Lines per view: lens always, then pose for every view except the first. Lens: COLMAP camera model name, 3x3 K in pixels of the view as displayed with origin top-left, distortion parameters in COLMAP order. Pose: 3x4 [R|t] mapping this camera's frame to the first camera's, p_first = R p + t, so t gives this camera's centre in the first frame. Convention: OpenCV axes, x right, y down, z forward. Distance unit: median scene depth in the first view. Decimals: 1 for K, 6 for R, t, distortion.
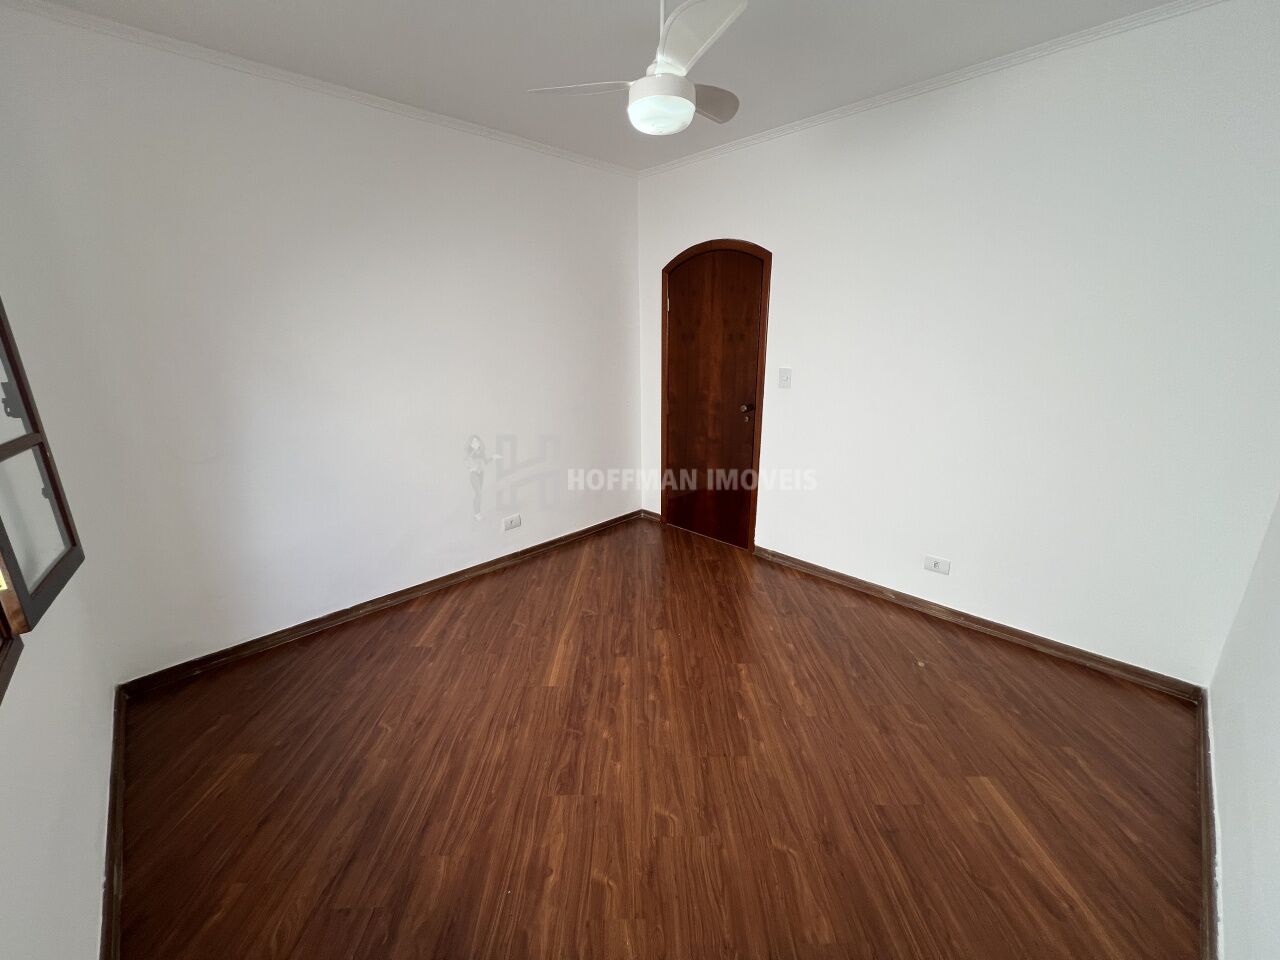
lens RADIAL K [[510.9, 0, 640.8], [0, 510.9, 483.2], [0, 0, 1]] dist [-0.002245, 0.000207]
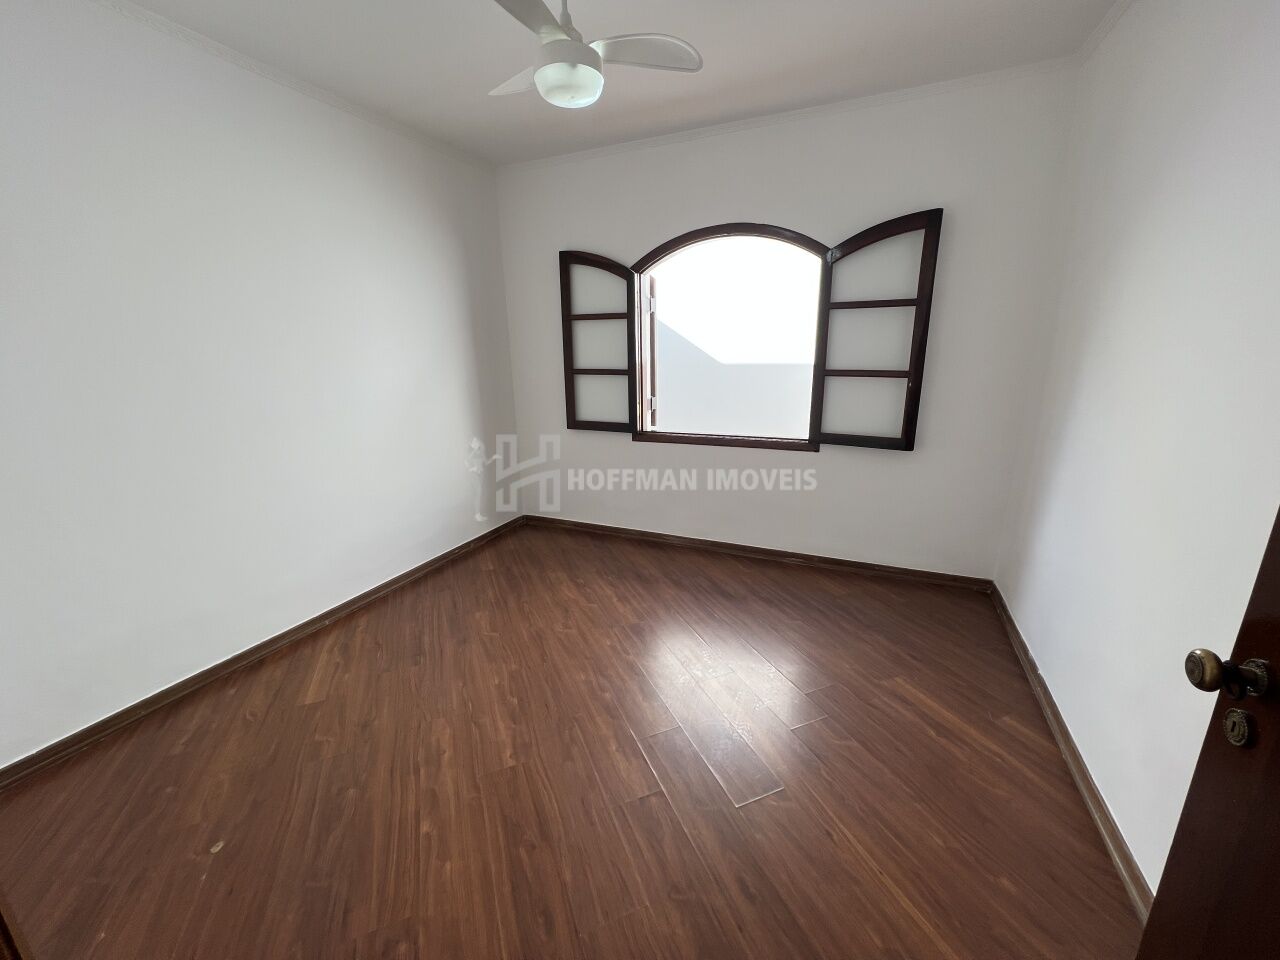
lens RADIAL K [[510.9, 0, 640.8], [0, 510.9, 483.2], [0, 0, 1]] dist [-0.002245, 0.000207]
pose [[-0.925933, 0.123701, -0.356855, 0.311469], [-0.080718, 0.858201, 0.506928, -0.506071], [0.368961, 0.498186, -0.784652, 1.917062]]
